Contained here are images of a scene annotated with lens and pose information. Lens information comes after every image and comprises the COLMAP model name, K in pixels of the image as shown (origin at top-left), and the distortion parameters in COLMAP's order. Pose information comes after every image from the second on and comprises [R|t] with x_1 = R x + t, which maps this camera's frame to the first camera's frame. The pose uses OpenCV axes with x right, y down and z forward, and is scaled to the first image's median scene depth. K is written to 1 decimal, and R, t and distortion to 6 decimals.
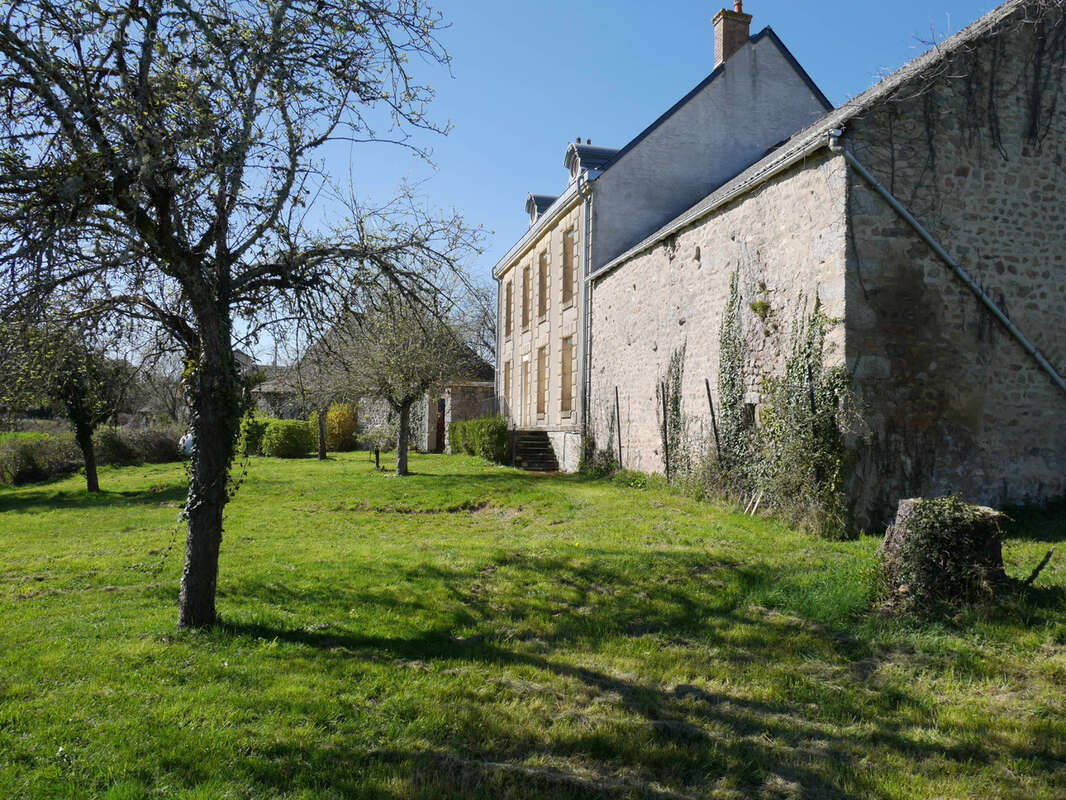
lens RADIAL K [[771.2, 0, 534.3], [0, 771.2, 400.6], [0, 0, 1]] dist [-0.076991, 0.035205]
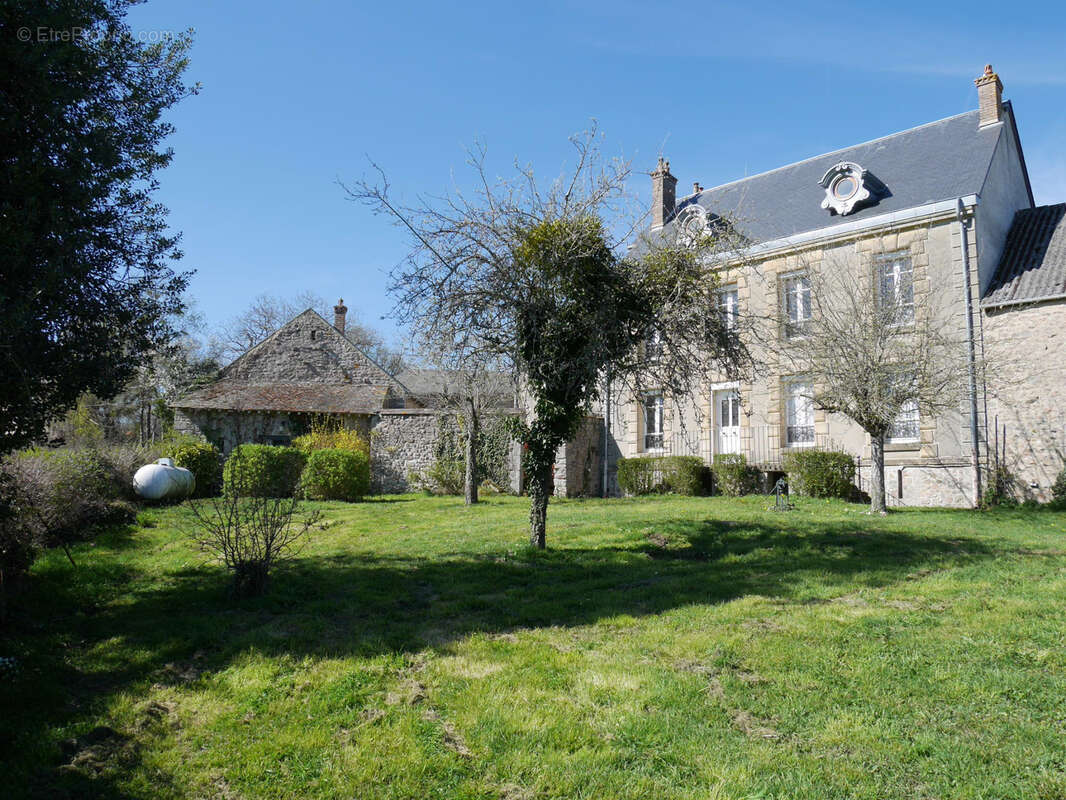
lens RADIAL K [[771.2, 0, 534.6], [0, 771.2, 401.2], [0, 0, 1]] dist [-0.076991, 0.035205]
pose [[0.856189, 0.069326, 0.511991, -1.664957], [-0.031947, 0.996164, -0.081462, 0.105681], [-0.515675, 0.053390, 0.855119, 0.924760]]
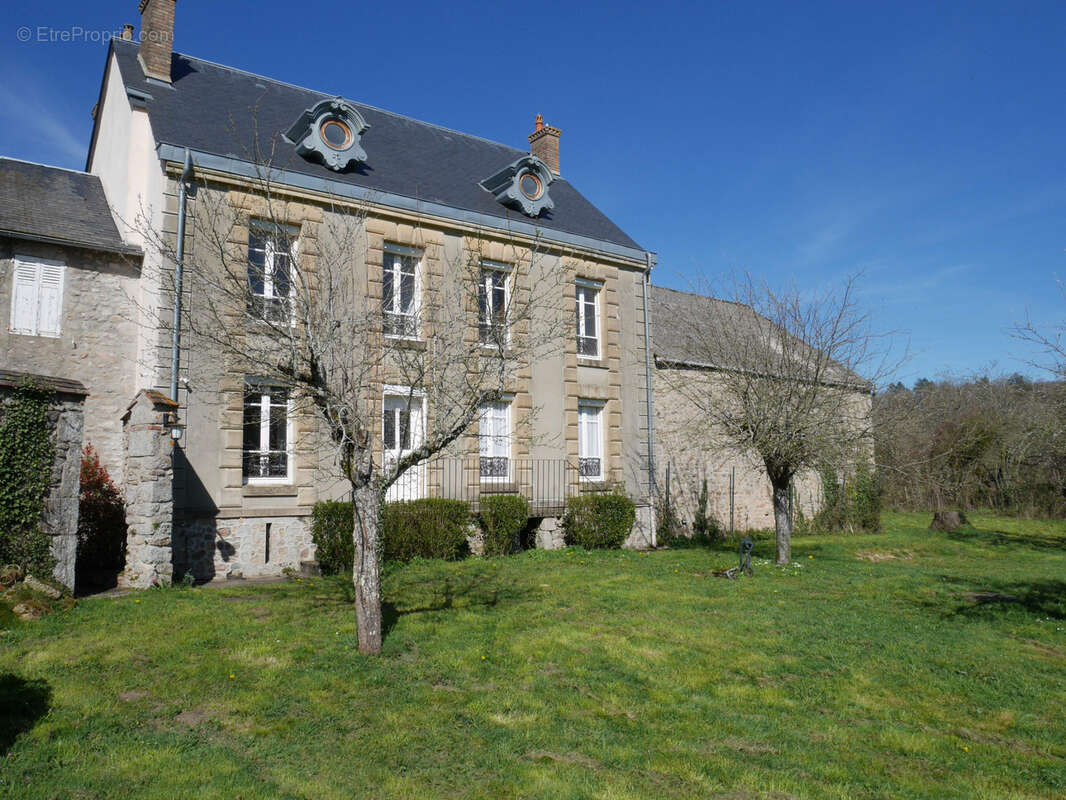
lens RADIAL K [[771.2, 0, 535.2], [0, 771.2, 397.7], [0, 0, 1]] dist [-0.076991, 0.035205]
pose [[-0.367337, 0.095342, 0.925188, -1.570158], [-0.033790, 0.992707, -0.115716, 0.043458], [-0.929474, -0.073769, -0.361436, 2.885253]]
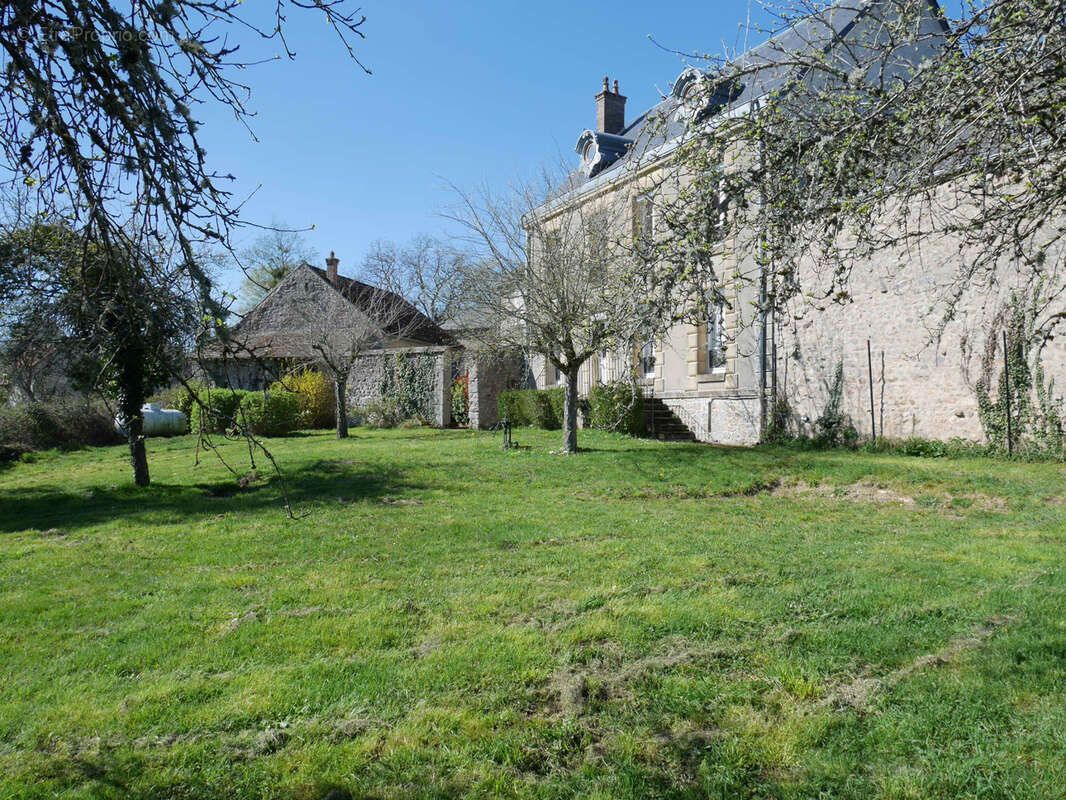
lens RADIAL K [[771.2, 0, 537.0], [0, 771.2, 397.5], [0, 0, 1]] dist [-0.076991, 0.035205]
pose [[0.972318, -0.004904, 0.233610, -0.728648], [-0.000476, 0.999736, 0.022967, 0.041988], [-0.233661, -0.022443, 0.972059, 0.425720]]
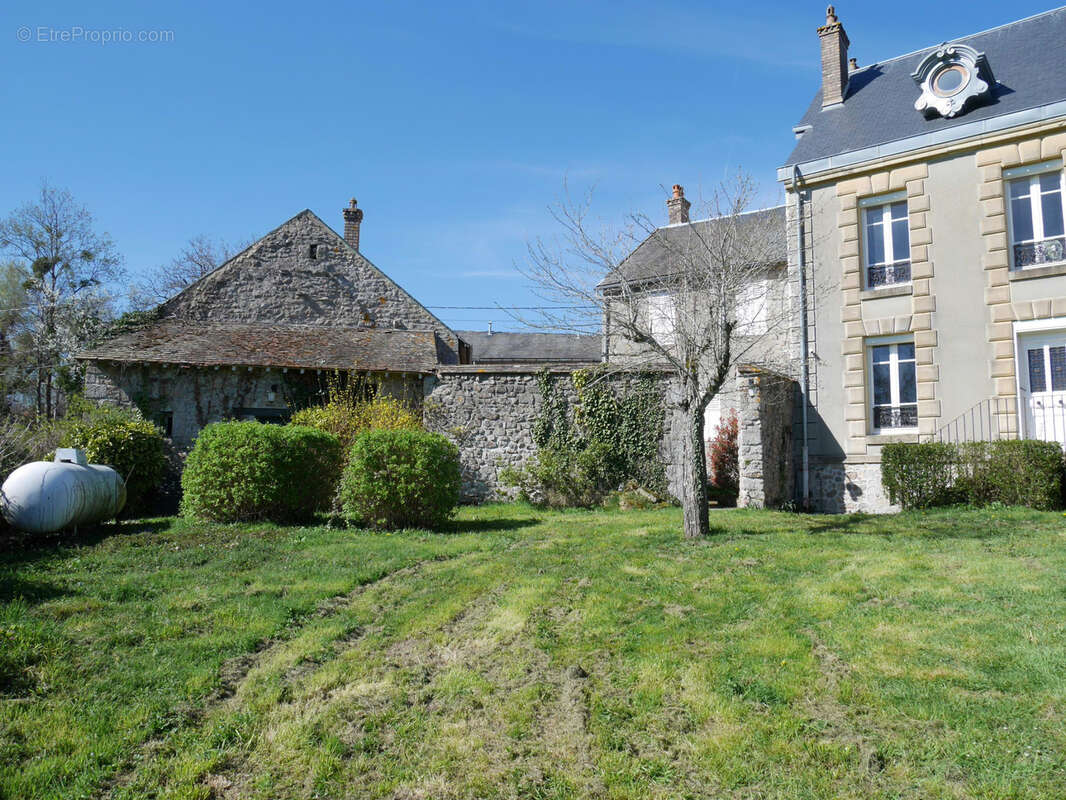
lens RADIAL K [[771.2, 0, 534.9], [0, 771.2, 400.1], [0, 0, 1]] dist [-0.076991, 0.035205]
pose [[0.801062, 0.060165, 0.595550, -1.560499], [-0.028480, 0.997640, -0.062478, 0.103285], [-0.597903, 0.033087, 0.800885, 2.039703]]
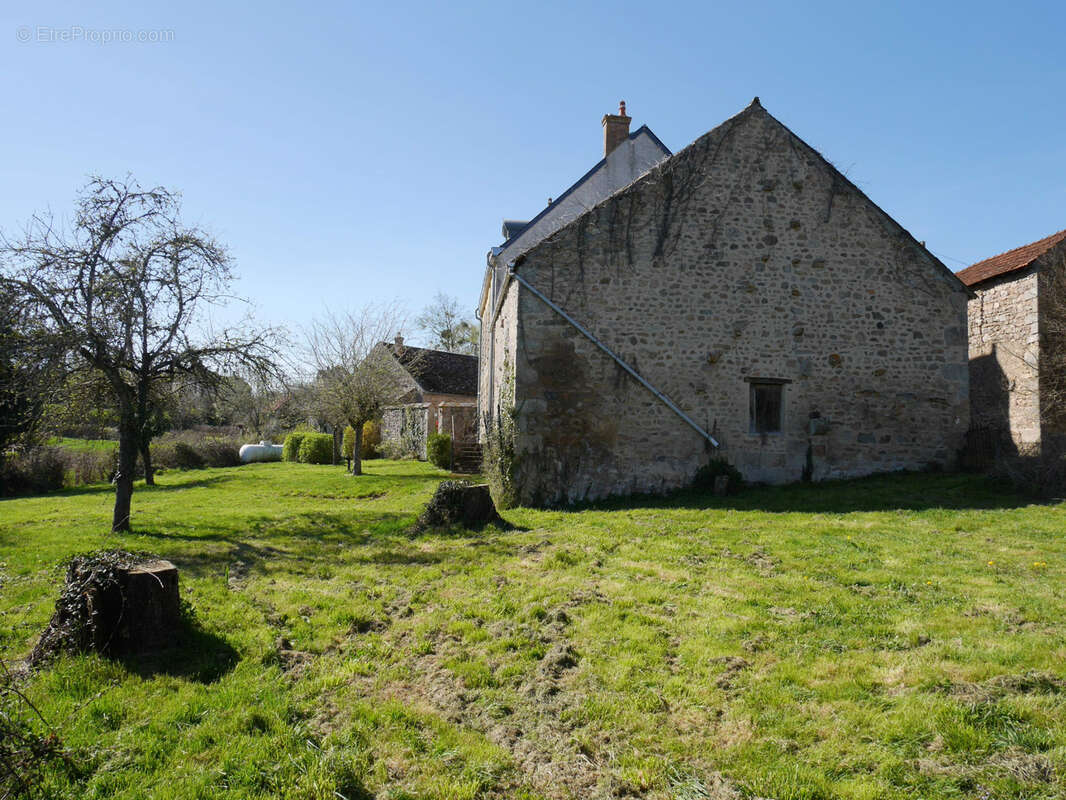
lens RADIAL K [[771.2, 0, 536.4], [0, 771.2, 396.5], [0, 0, 1]] dist [-0.076991, 0.035205]
pose [[0.990793, -0.006166, -0.135241, 0.617842], [0.003496, 0.999794, -0.019977, -0.028602], [0.135337, 0.019320, 0.990611, -0.594822]]
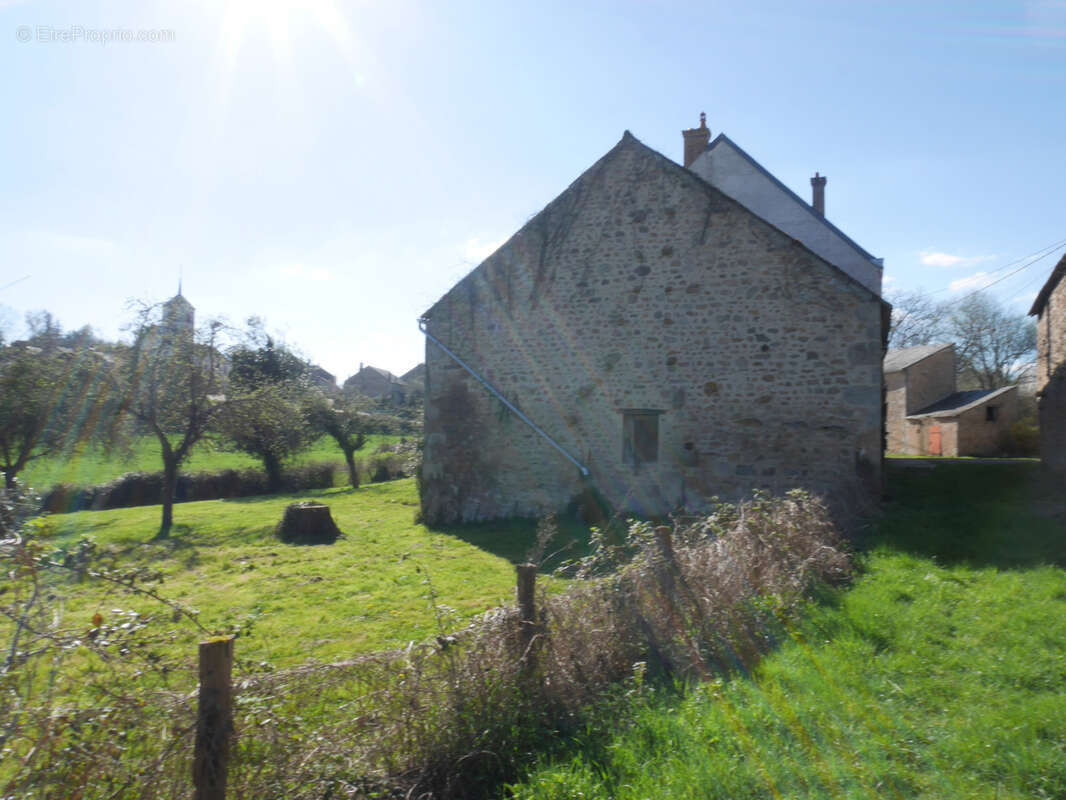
lens RADIAL K [[771.2, 0, 536.2], [0, 771.2, 400.9], [0, 0, 1]] dist [-0.076991, 0.035205]
pose [[0.785370, -0.029780, -0.618310, 1.705682], [0.026618, 0.999543, -0.014331, -0.096742], [0.618455, -0.005203, 0.785803, -0.354461]]
